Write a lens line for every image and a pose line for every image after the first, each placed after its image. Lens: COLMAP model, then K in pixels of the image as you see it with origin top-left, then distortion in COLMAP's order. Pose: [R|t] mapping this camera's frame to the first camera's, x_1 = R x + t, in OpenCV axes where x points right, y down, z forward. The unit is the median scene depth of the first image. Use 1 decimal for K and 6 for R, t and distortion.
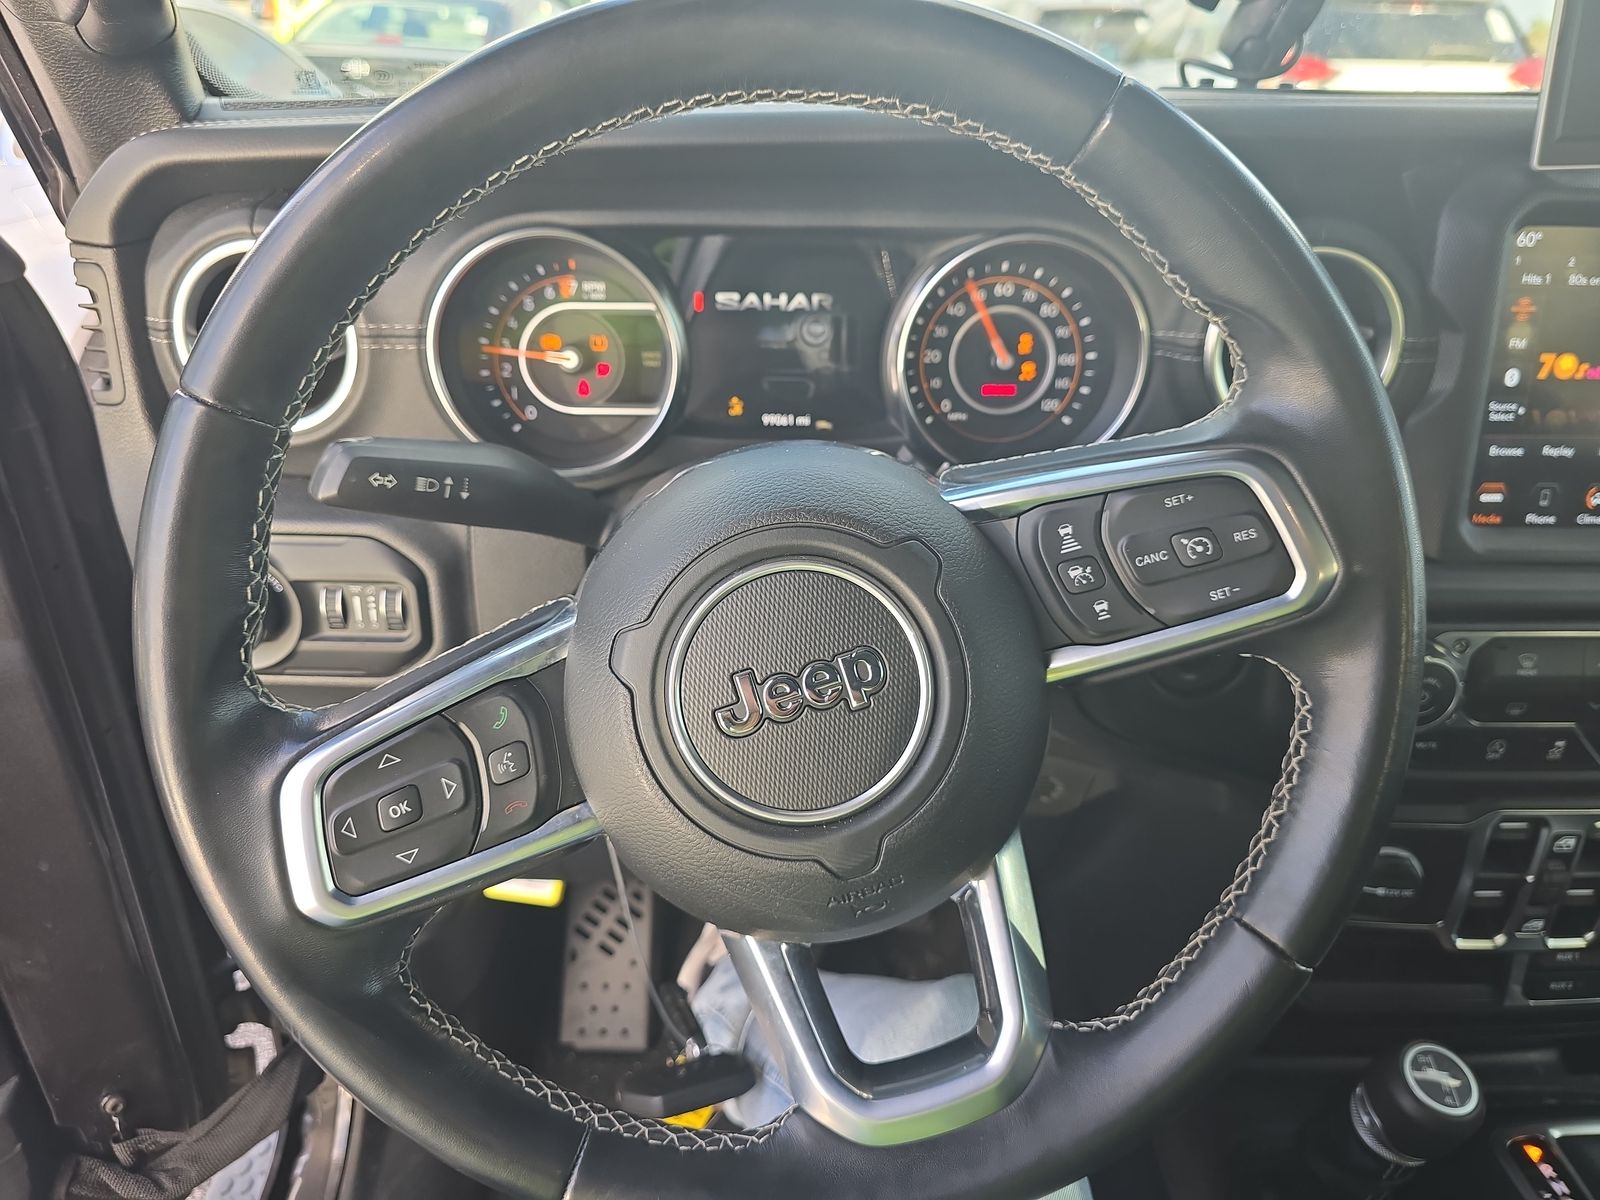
lens RADIAL K [[1071.4, 0, 766.8], [0, 1071.4, 597.2], [0, 0, 1]] dist [0.021222, -0.008203]
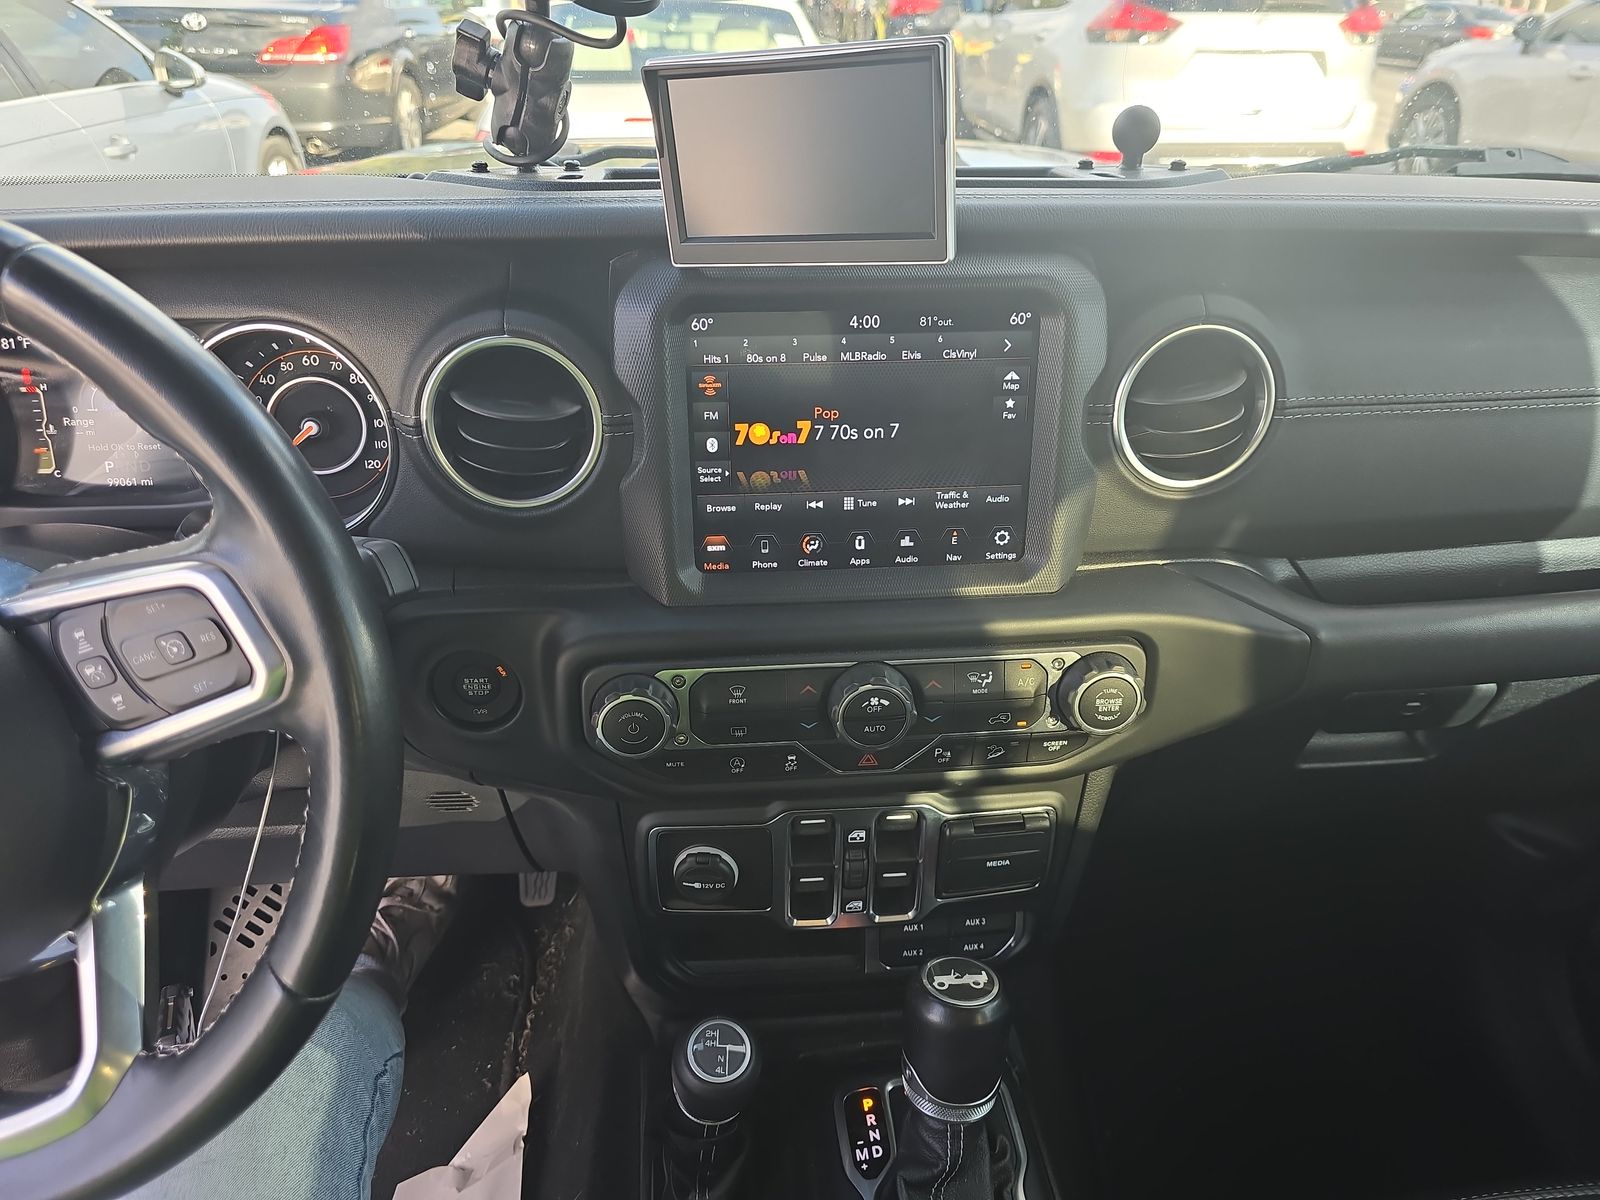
lens RADIAL K [[1071.4, 0, 808.3], [0, 1071.4, 587.6], [0, 0, 1]] dist [0.021222, -0.008203]
pose [[0.997922, -0.032902, 0.055393, 0.654704], [0.030246, 0.998383, 0.048124, -0.094692], [-0.056887, -0.046349, 0.997304, -0.123080]]
